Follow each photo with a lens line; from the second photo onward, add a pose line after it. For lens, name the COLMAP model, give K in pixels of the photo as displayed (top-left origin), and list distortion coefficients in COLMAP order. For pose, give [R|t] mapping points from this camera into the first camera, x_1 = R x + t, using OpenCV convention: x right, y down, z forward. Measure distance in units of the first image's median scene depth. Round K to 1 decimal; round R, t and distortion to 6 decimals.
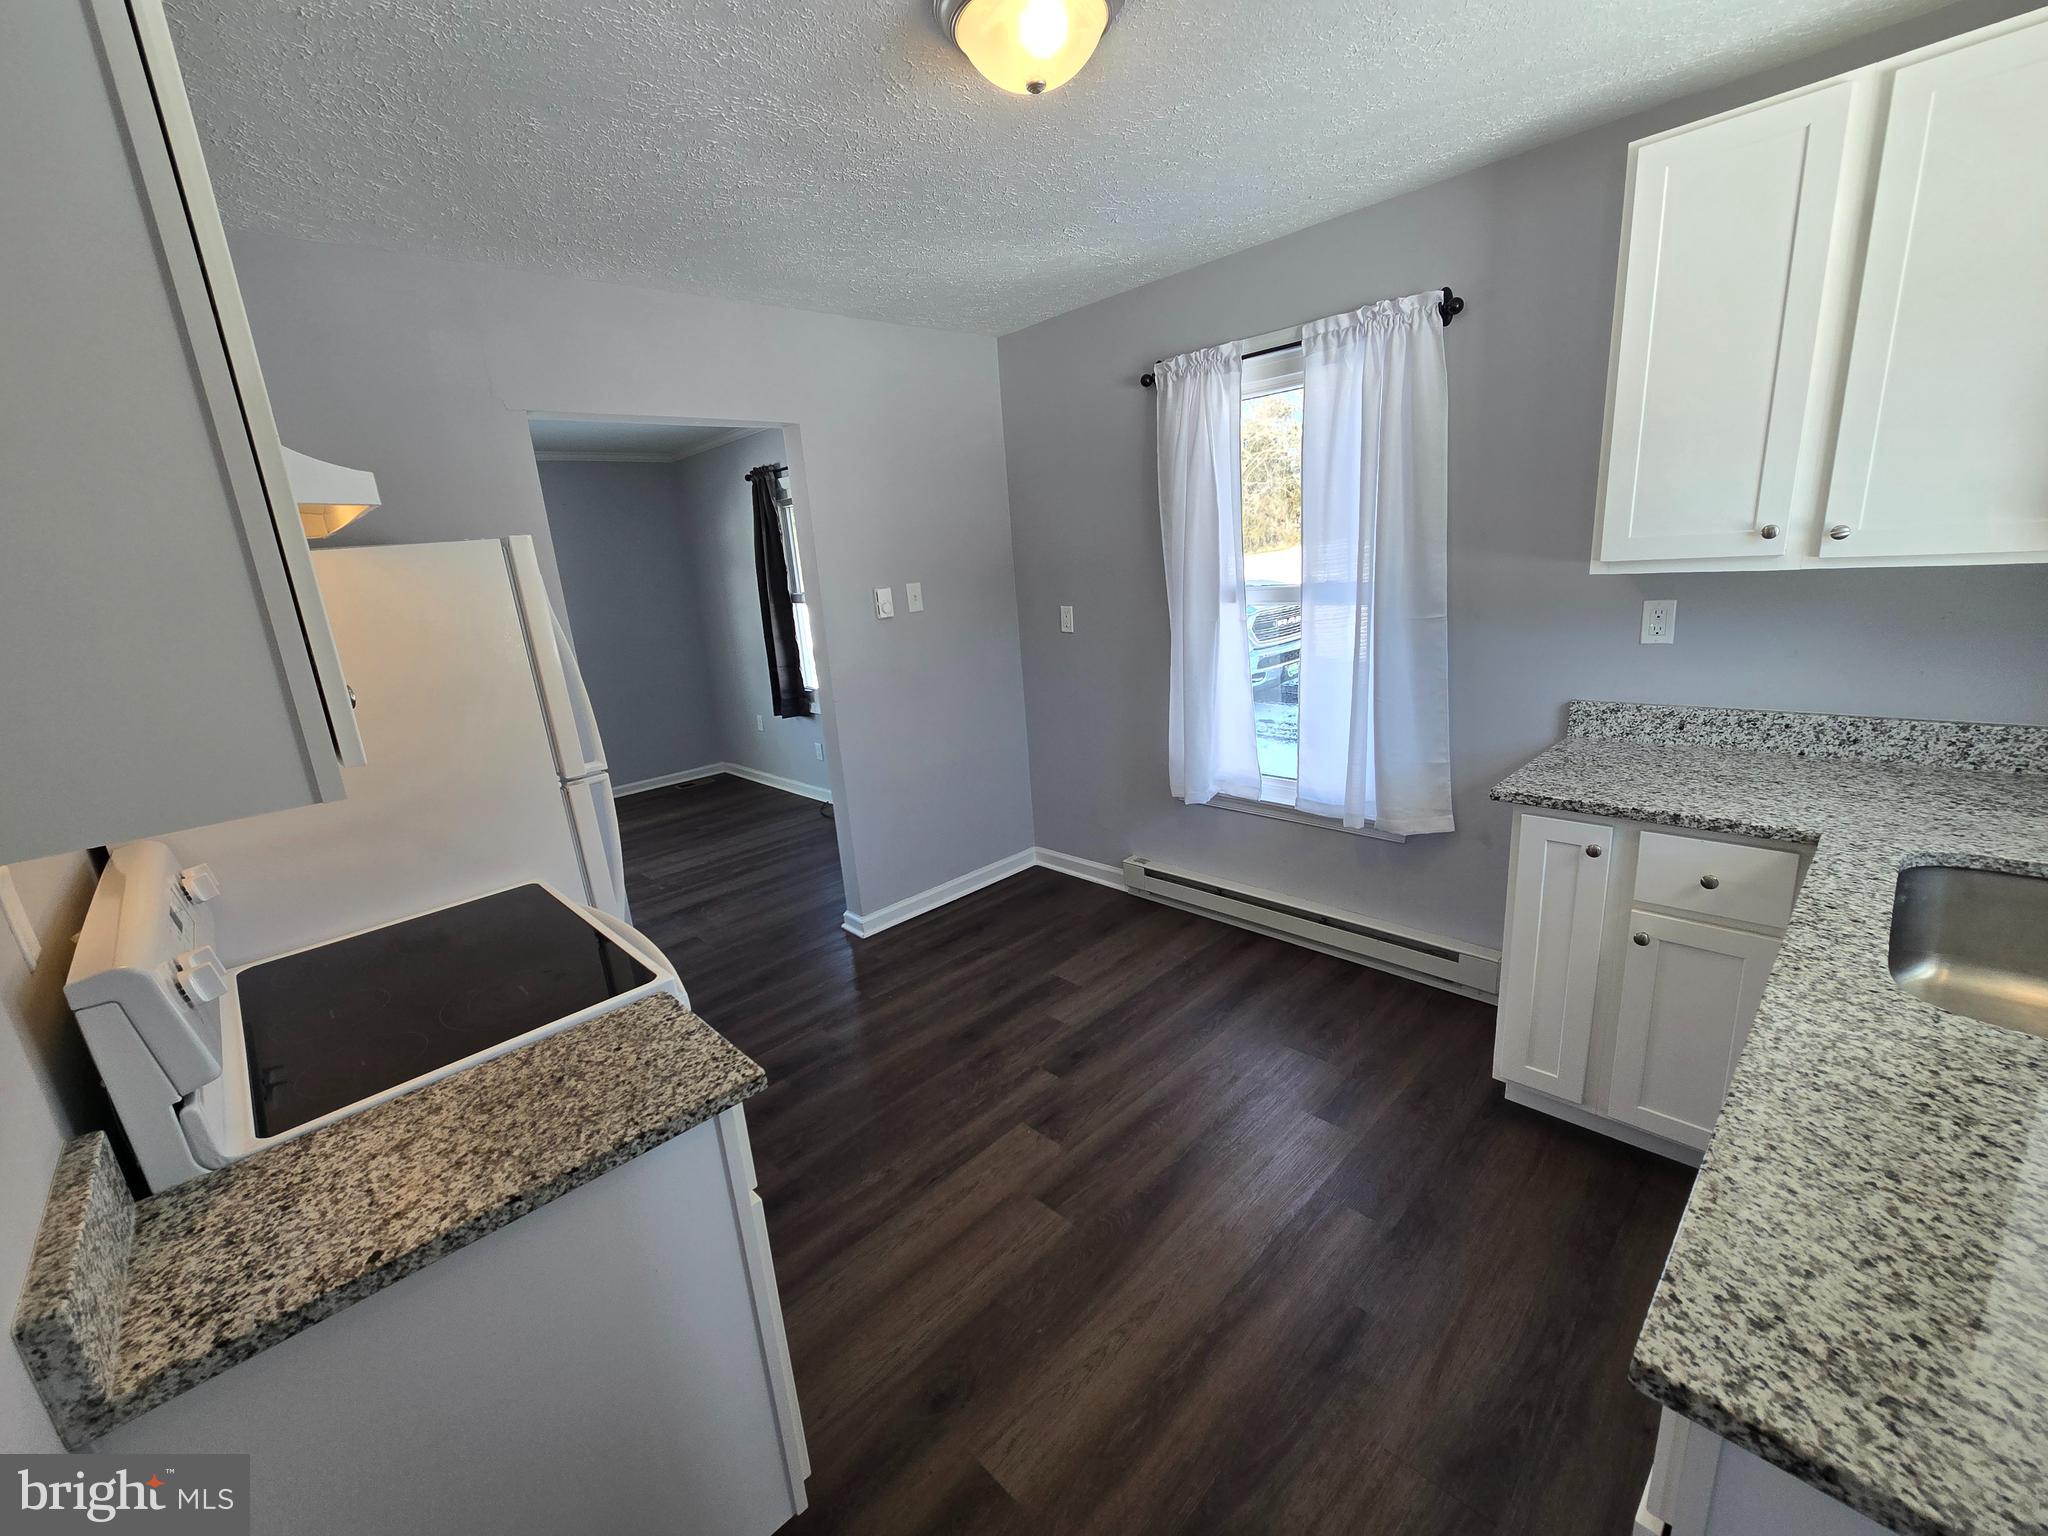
lens RADIAL K [[840.0, 0, 1014.3], [0, 840.0, 770.6], [0, 0, 1]] dist [-0.000844, 0.000503]
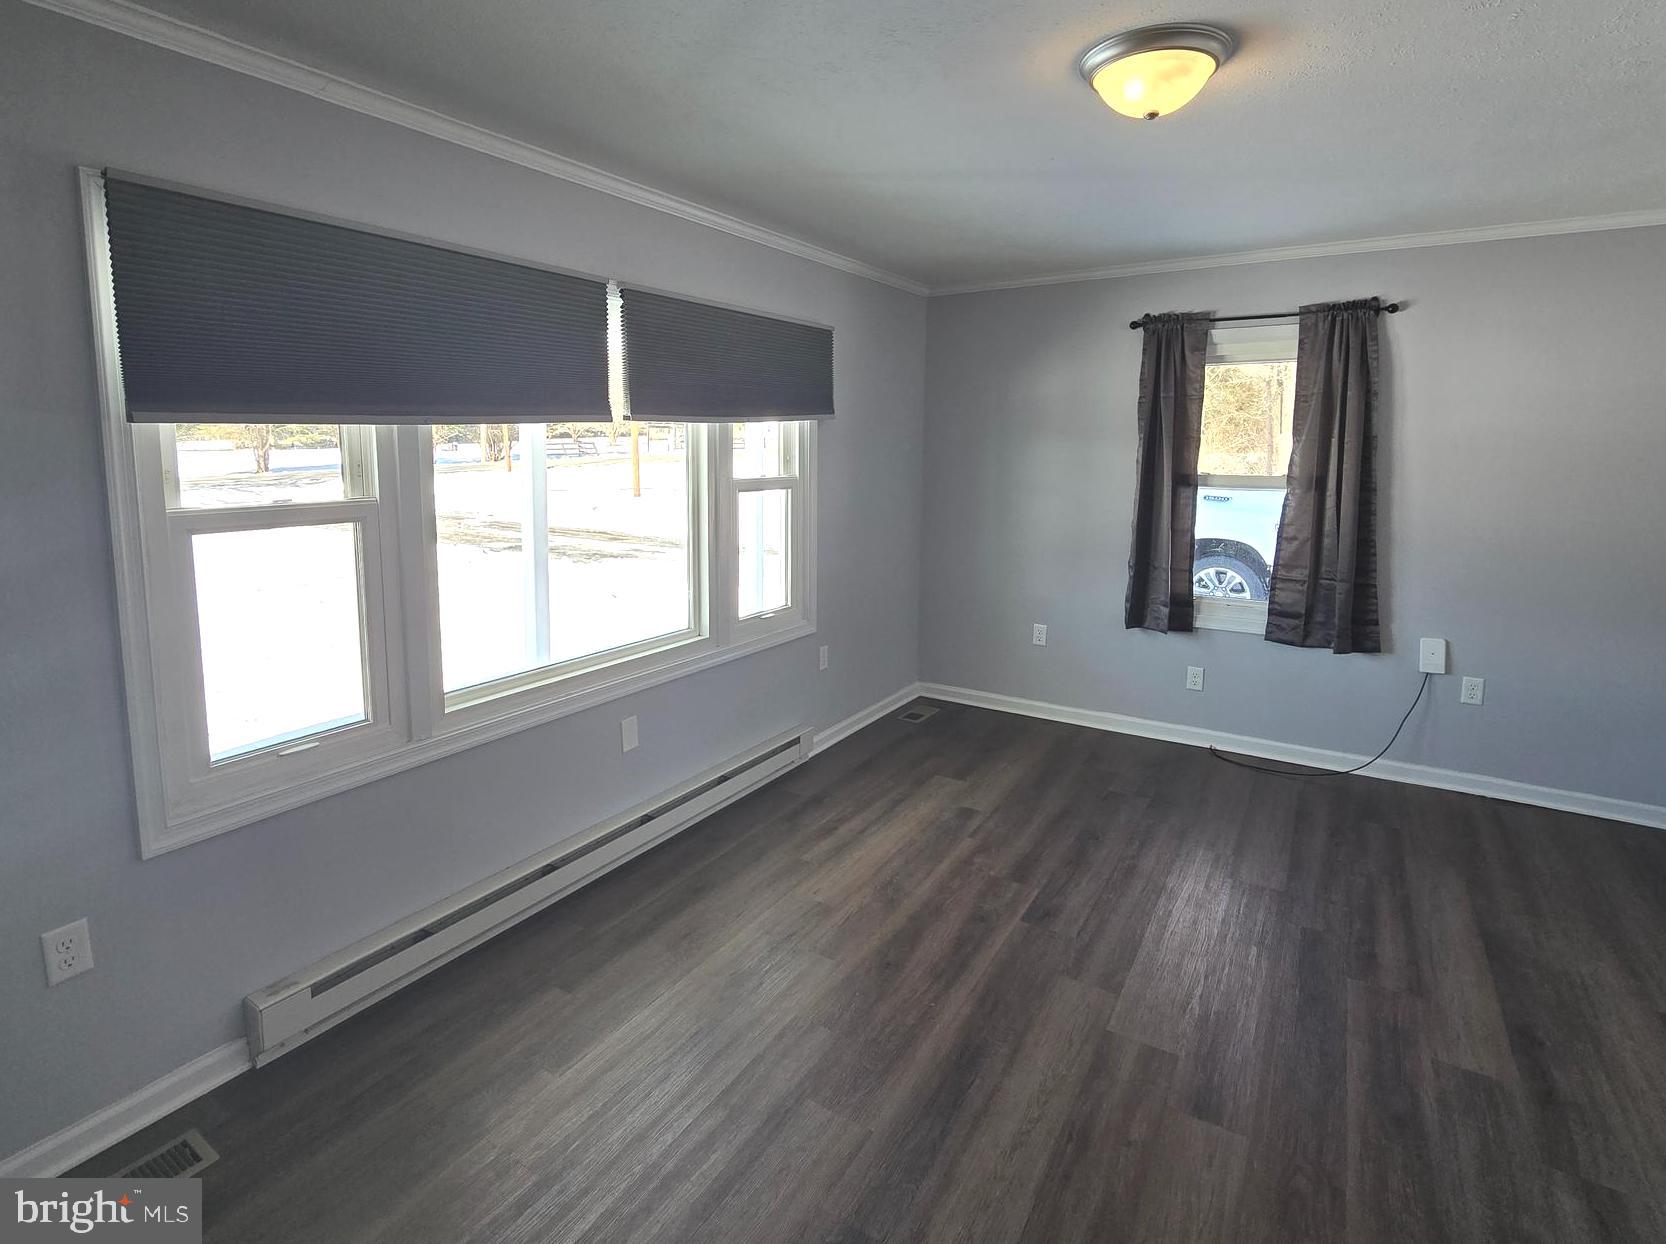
lens RADIAL K [[846.0, 0, 833.5], [0, 846.0, 536.6], [0, 0, 1]] dist [-0.002369, -0.000386]
pose [[0.964605, 0.053468, 0.258221, -1.514949], [-0.014674, 0.988594, -0.149887, -0.060511], [-0.263290, 0.140793, 0.954388, 0.675854]]
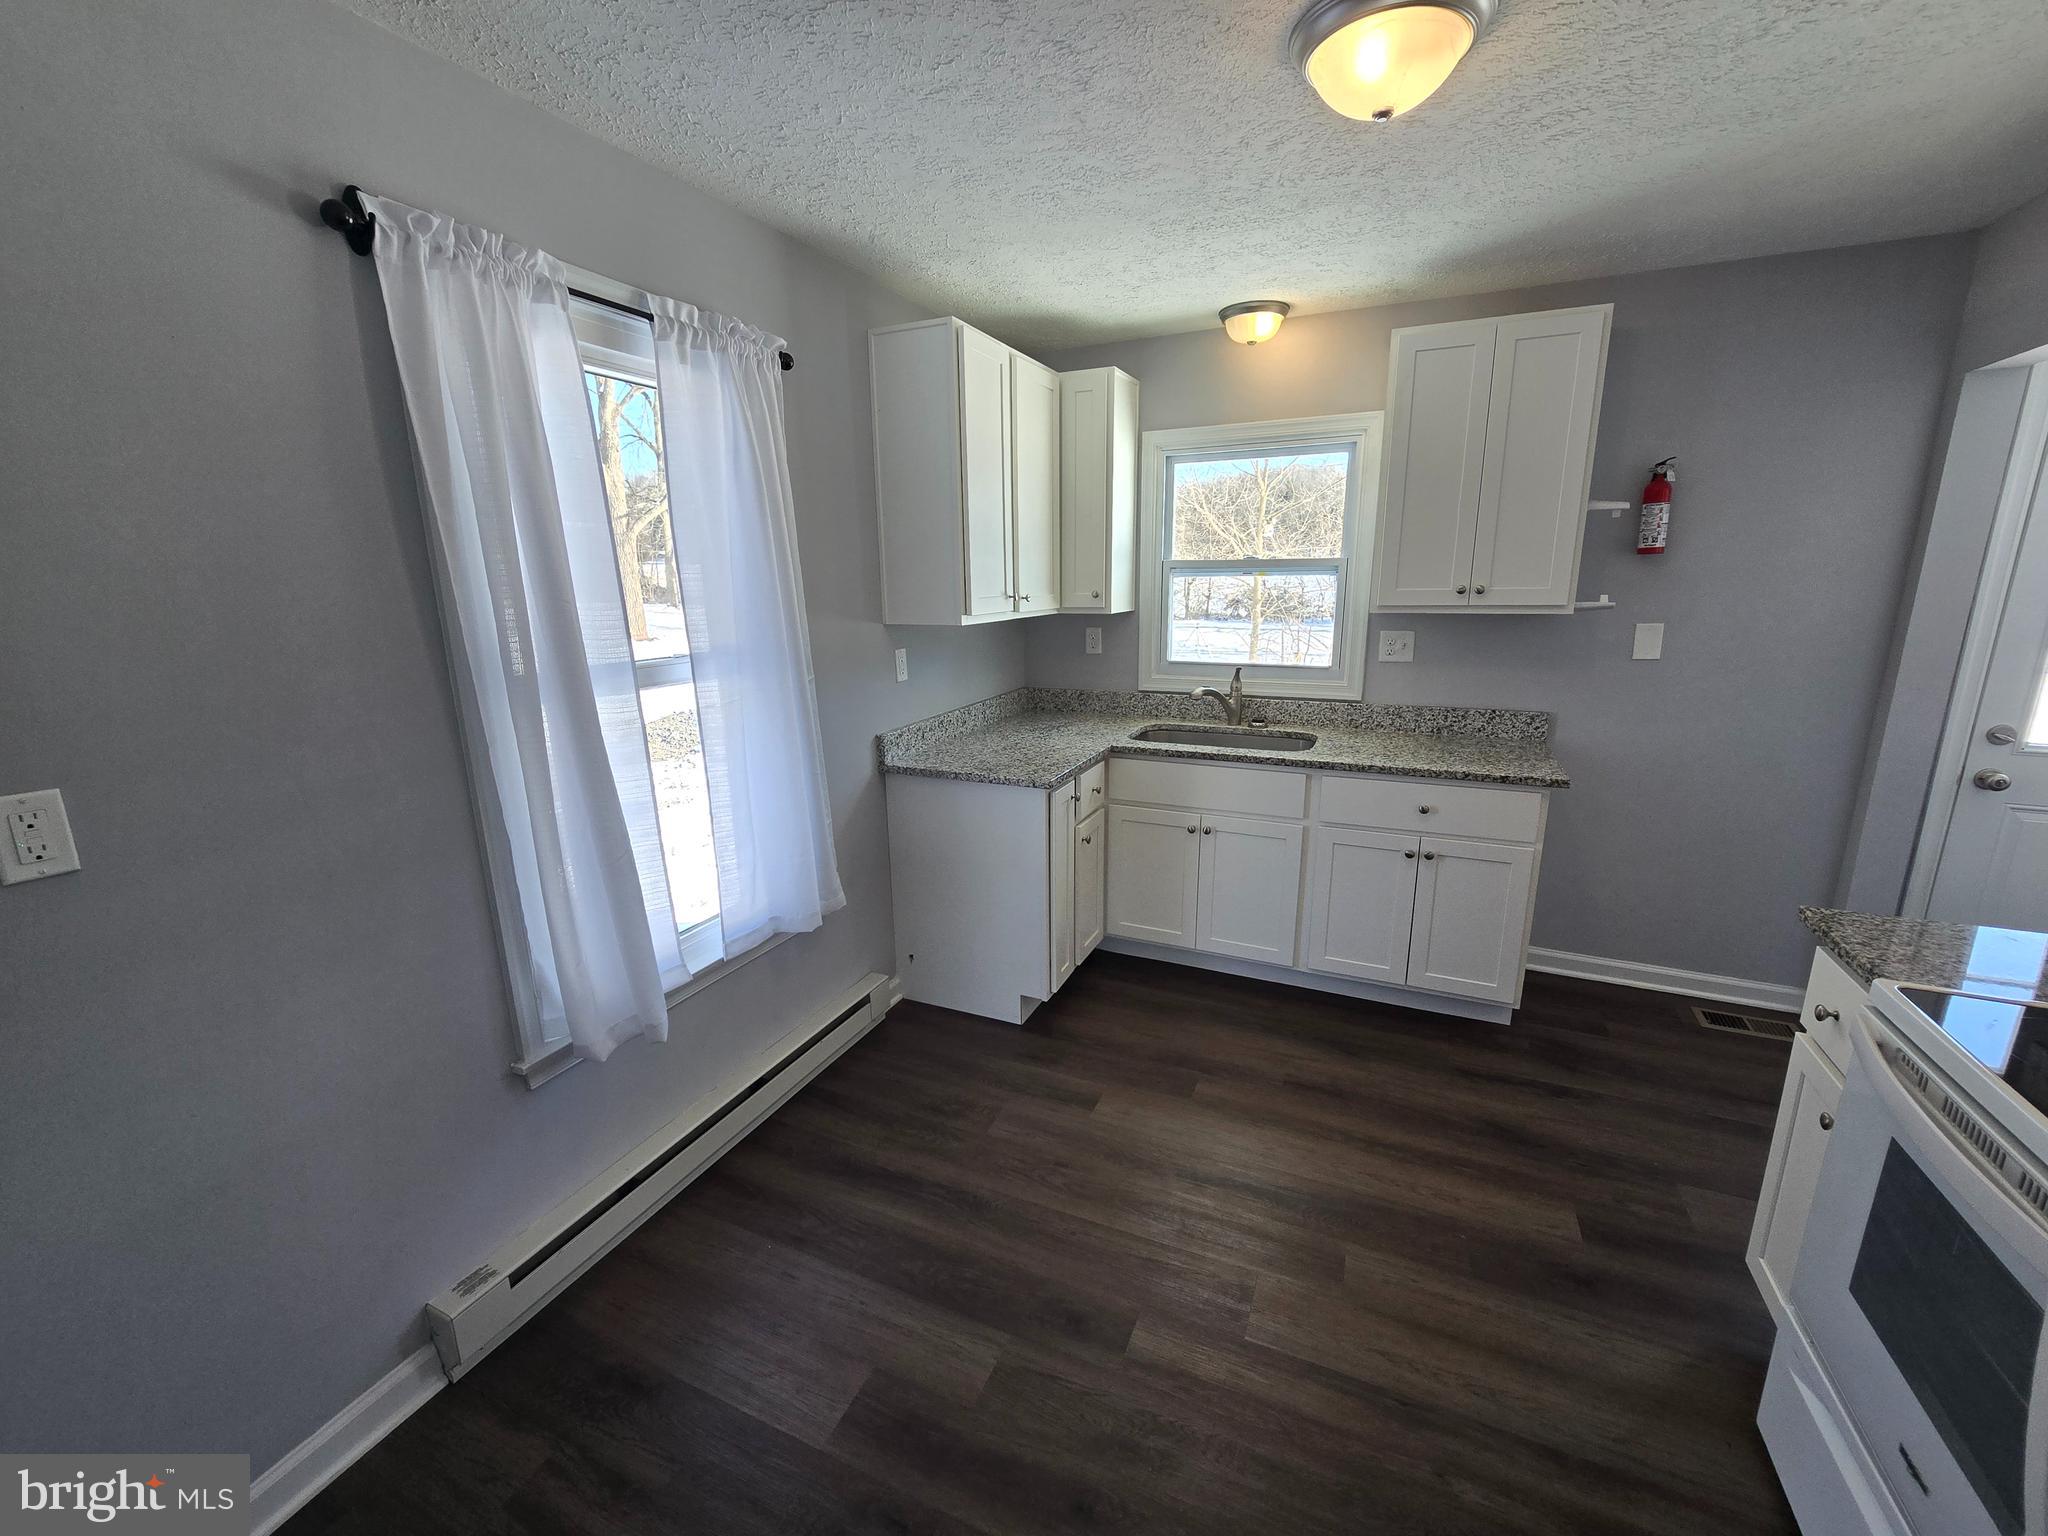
lens RADIAL K [[840.0, 0, 1014.3], [0, 840.0, 770.6], [0, 0, 1]] dist [-0.000844, 0.000503]
pose [[-0.364252, -0.132295, 0.921856, -0.442611], [0.280752, 0.928210, 0.244140, -0.234152], [-0.887975, 0.347742, -0.300960, 1.026732]]
